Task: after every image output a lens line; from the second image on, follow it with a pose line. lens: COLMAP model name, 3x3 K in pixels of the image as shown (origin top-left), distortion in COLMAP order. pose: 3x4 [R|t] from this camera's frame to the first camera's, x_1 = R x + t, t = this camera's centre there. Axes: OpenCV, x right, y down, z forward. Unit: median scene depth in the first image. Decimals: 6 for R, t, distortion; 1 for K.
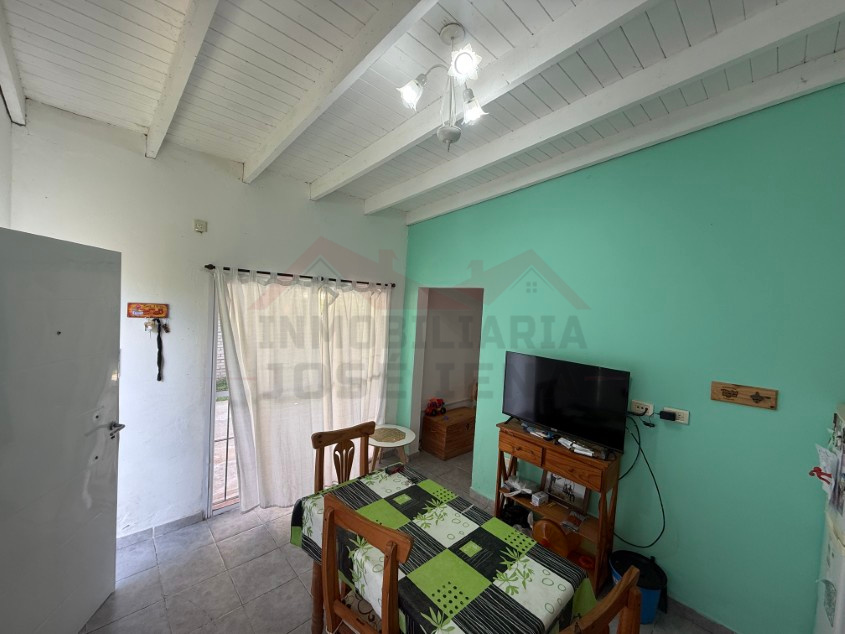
lens RADIAL K [[337.0, 0, 422.5], [0, 337.0, 317.0], [0, 0, 1]] dist [0.001758, 0.000151]
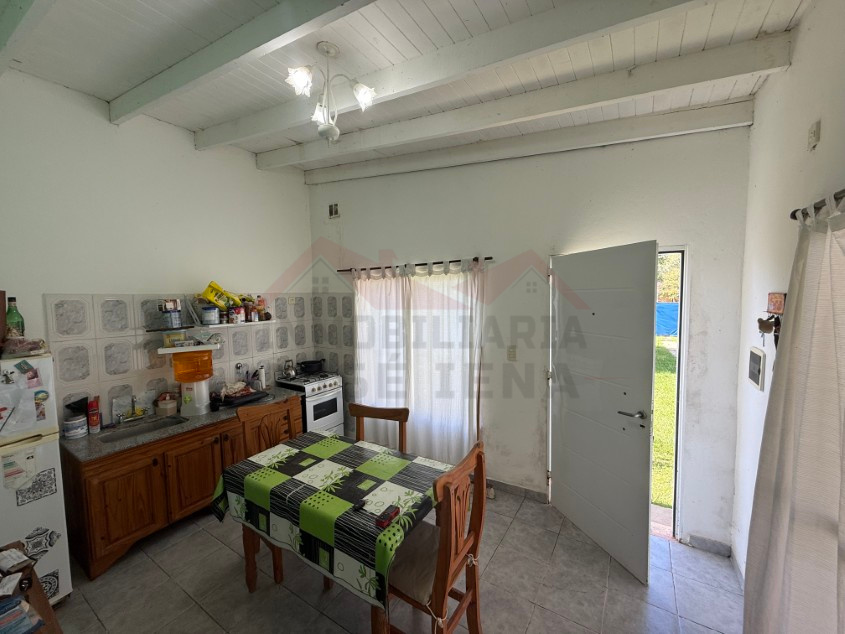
lens RADIAL K [[337.0, 0, 422.5], [0, 337.0, 317.0], [0, 0, 1]] dist [0.001758, 0.000151]
pose [[-0.968696, -0.026575, -0.246823, 0.036725], [-0.048186, 0.995472, 0.081936, -0.025522], [0.243528, 0.091265, -0.965590, 1.922622]]
